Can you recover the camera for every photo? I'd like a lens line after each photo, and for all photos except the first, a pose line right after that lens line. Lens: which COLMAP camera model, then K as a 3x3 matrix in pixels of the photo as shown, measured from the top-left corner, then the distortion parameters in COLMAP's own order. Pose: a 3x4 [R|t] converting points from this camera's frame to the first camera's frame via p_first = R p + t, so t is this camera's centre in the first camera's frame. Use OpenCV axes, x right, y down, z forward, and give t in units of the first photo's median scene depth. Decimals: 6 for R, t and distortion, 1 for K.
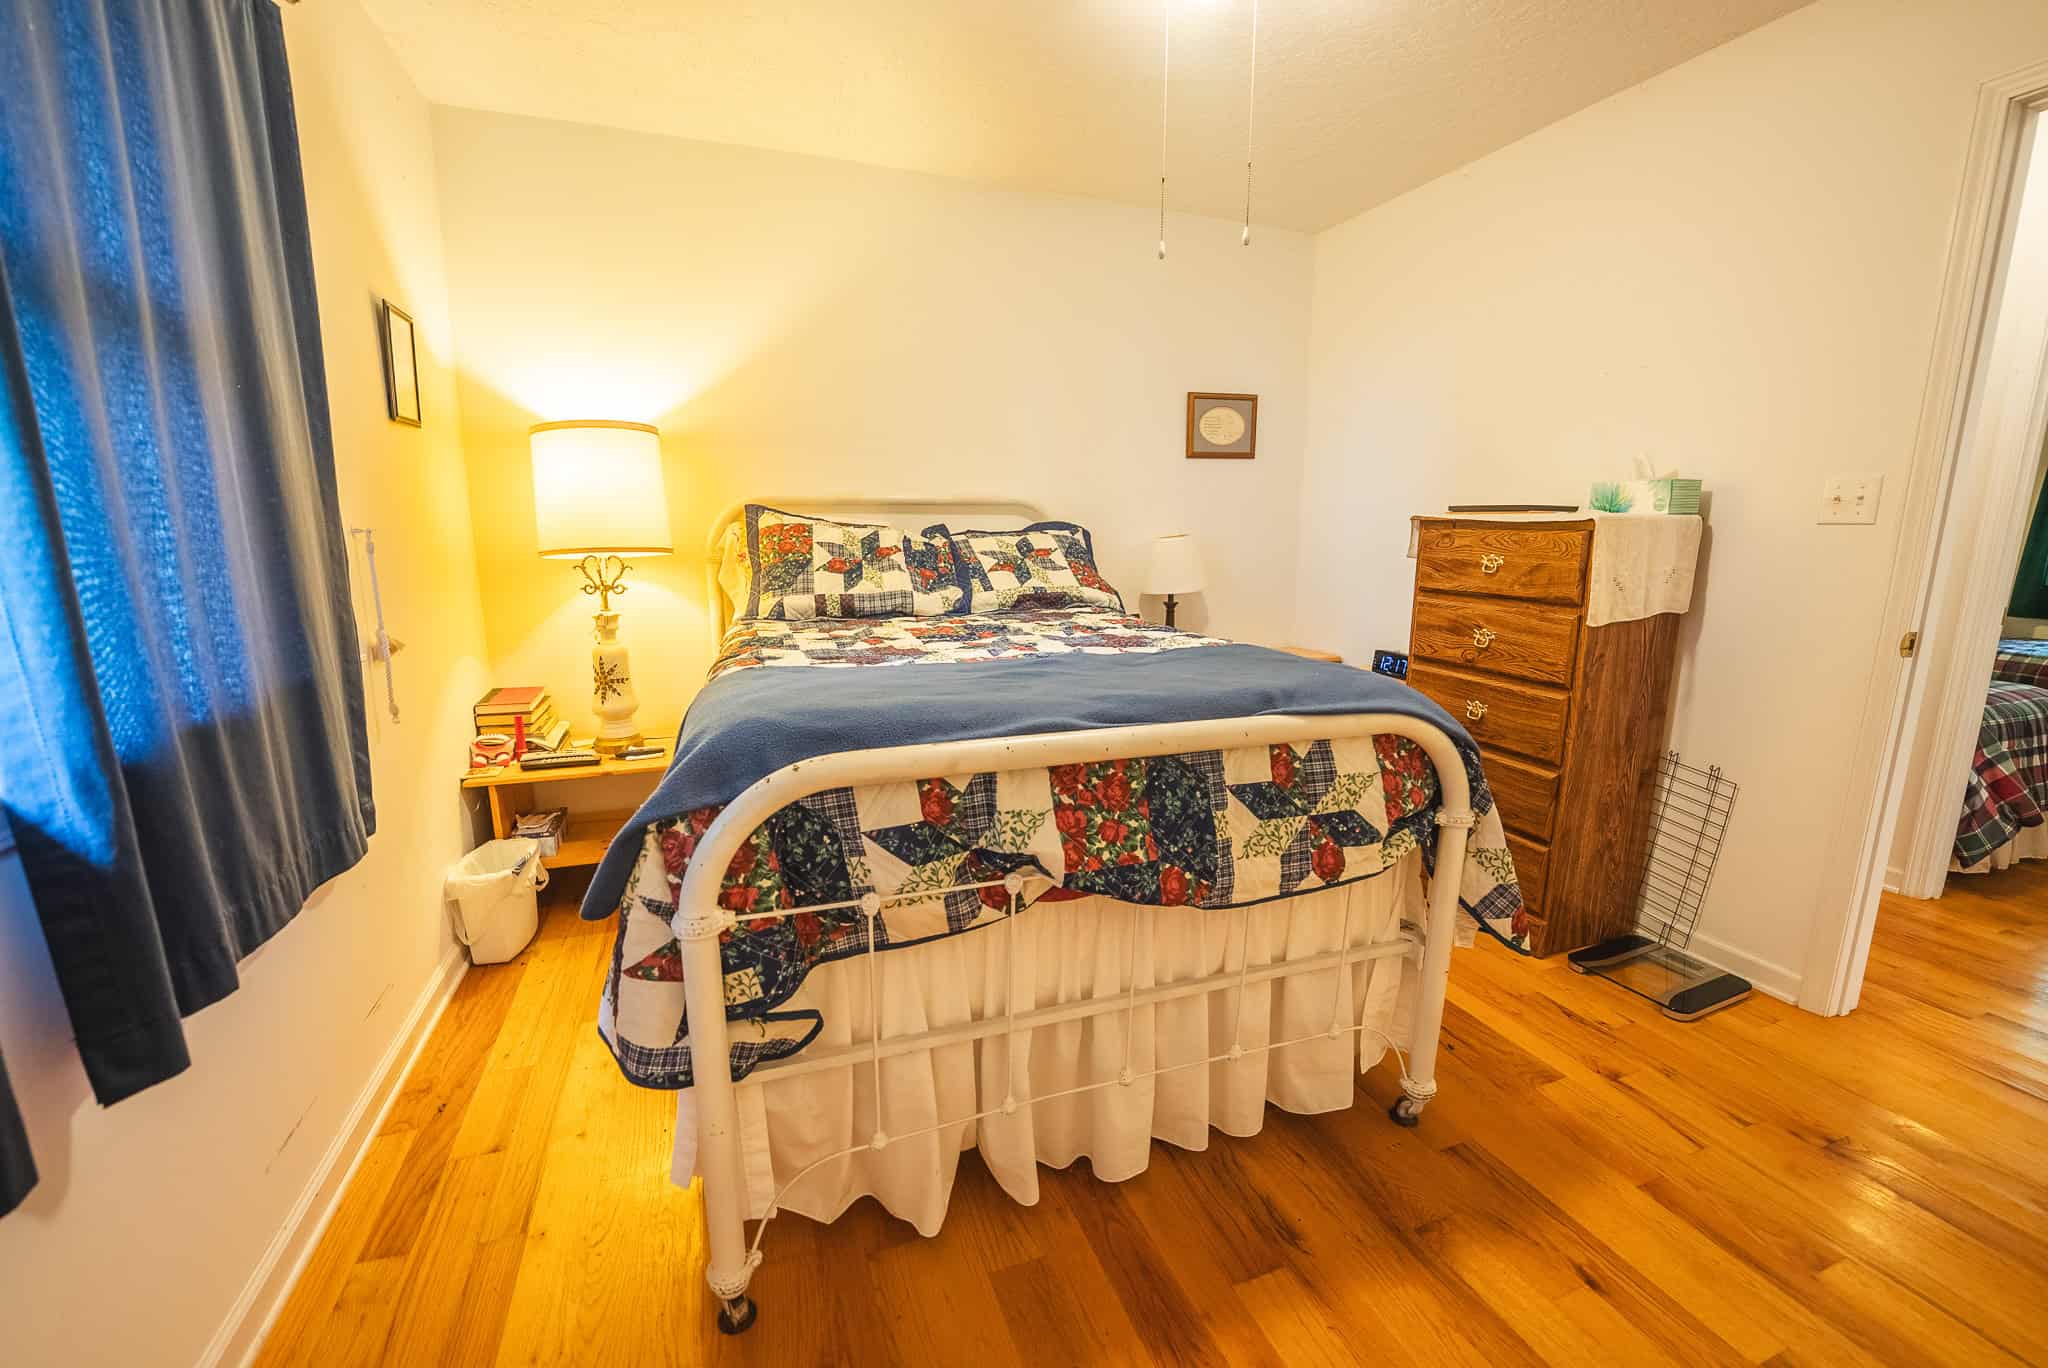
lens RADIAL K [[843.3, 0, 1034.5], [0, 843.3, 683.2], [0, 0, 1]] dist [-0.024134, 0.004544]
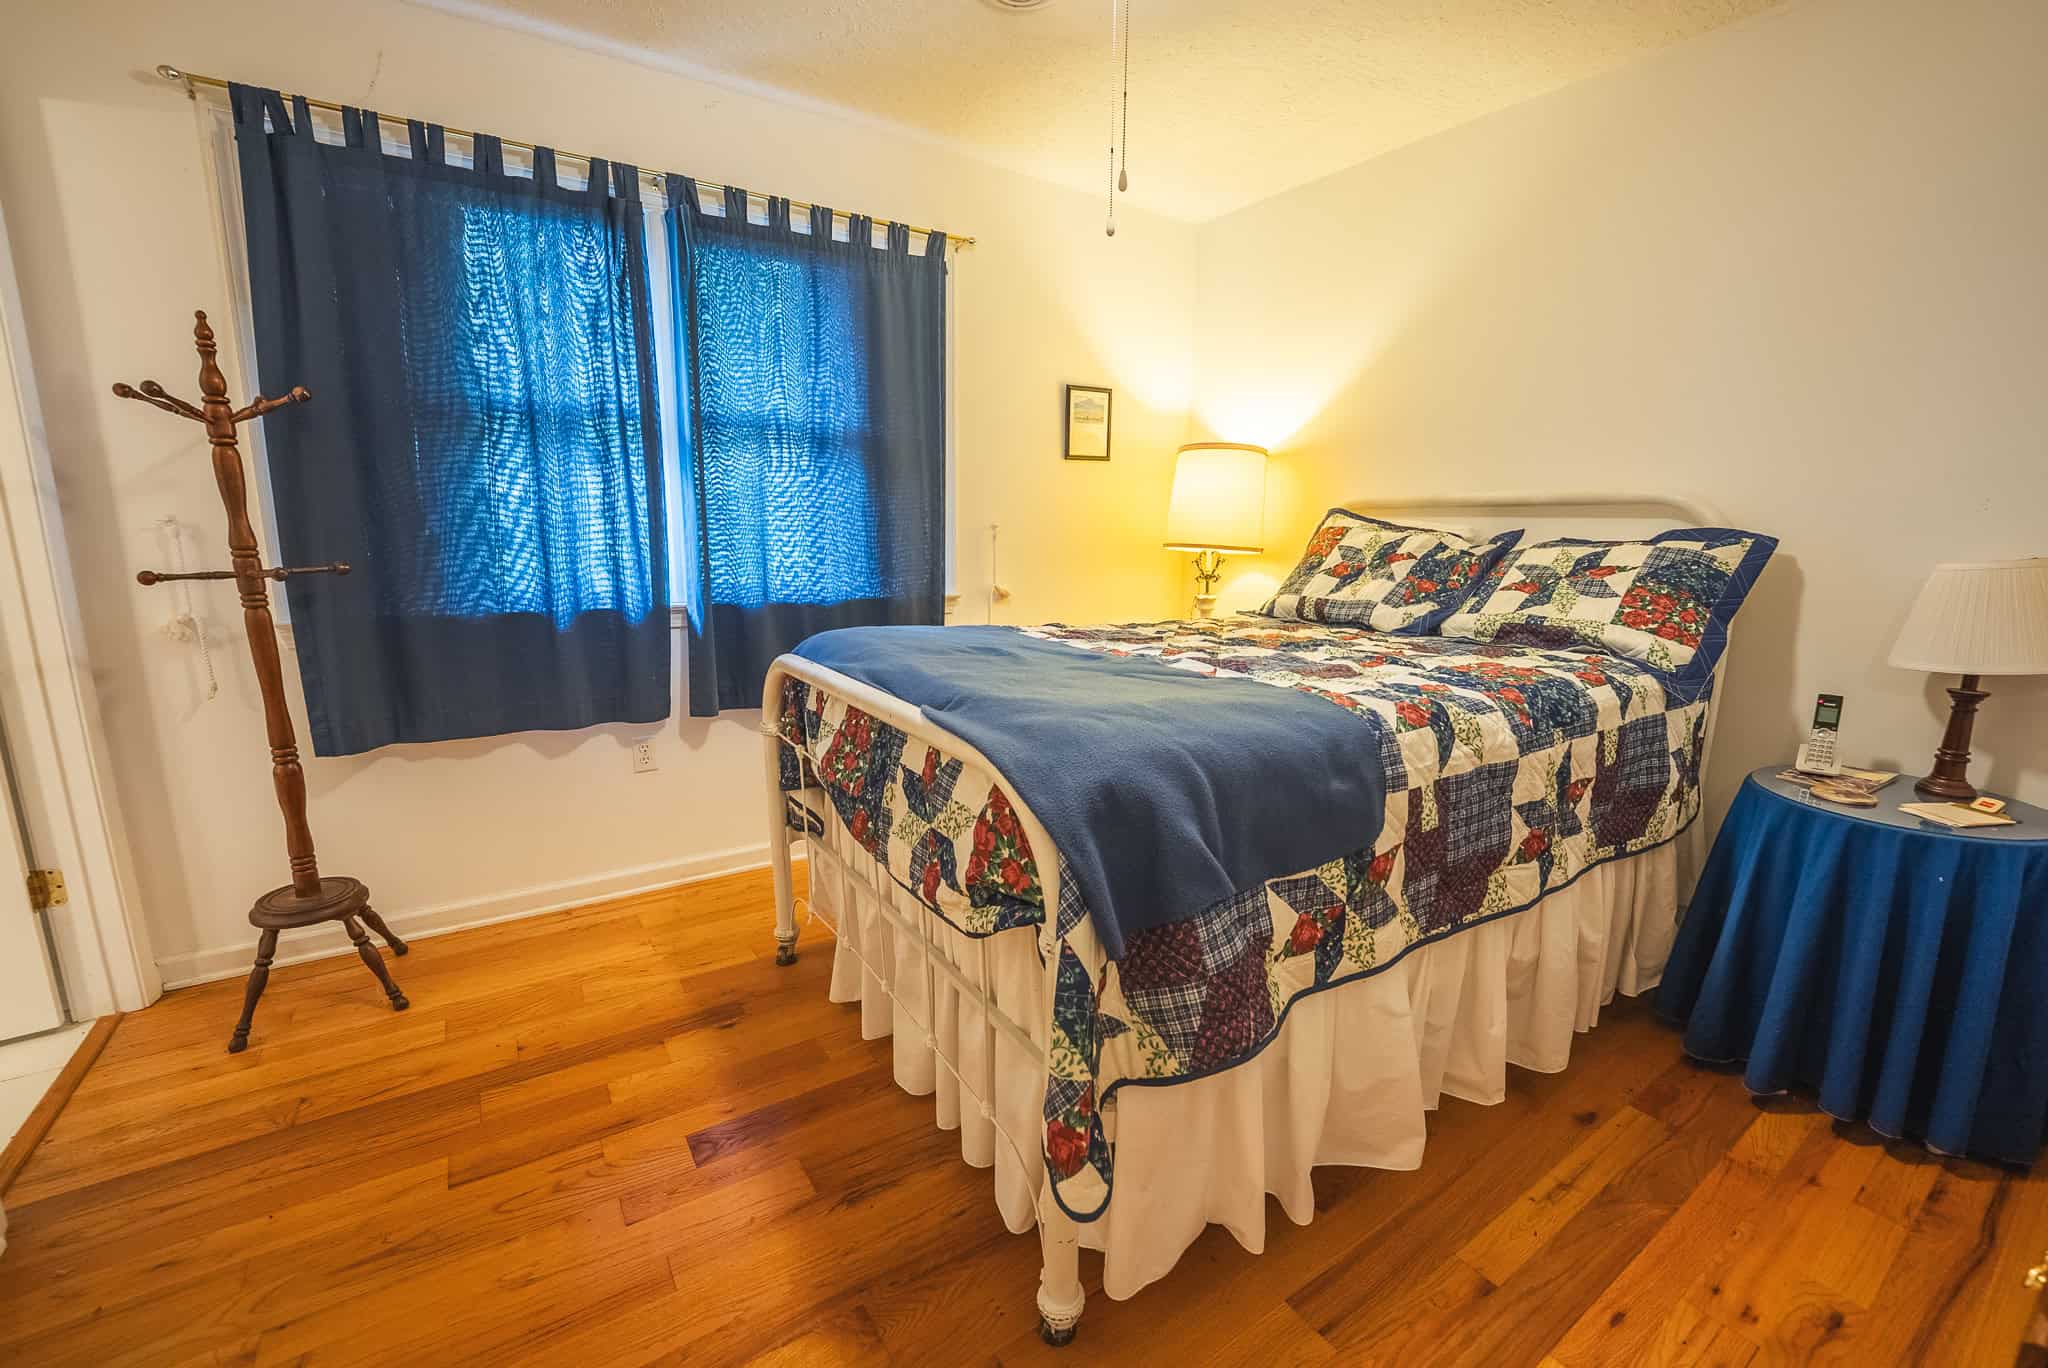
lens RADIAL K [[838.9, 0, 1024.0], [0, 838.9, 684.0], [0, 0, 1]] dist [-0.001109, -0.000148]
pose [[0.228843, 0.184183, -0.955881, 0.650238], [-0.190514, 0.971423, 0.141567, -0.082008], [0.954639, 0.149712, 0.257393, 0.438305]]
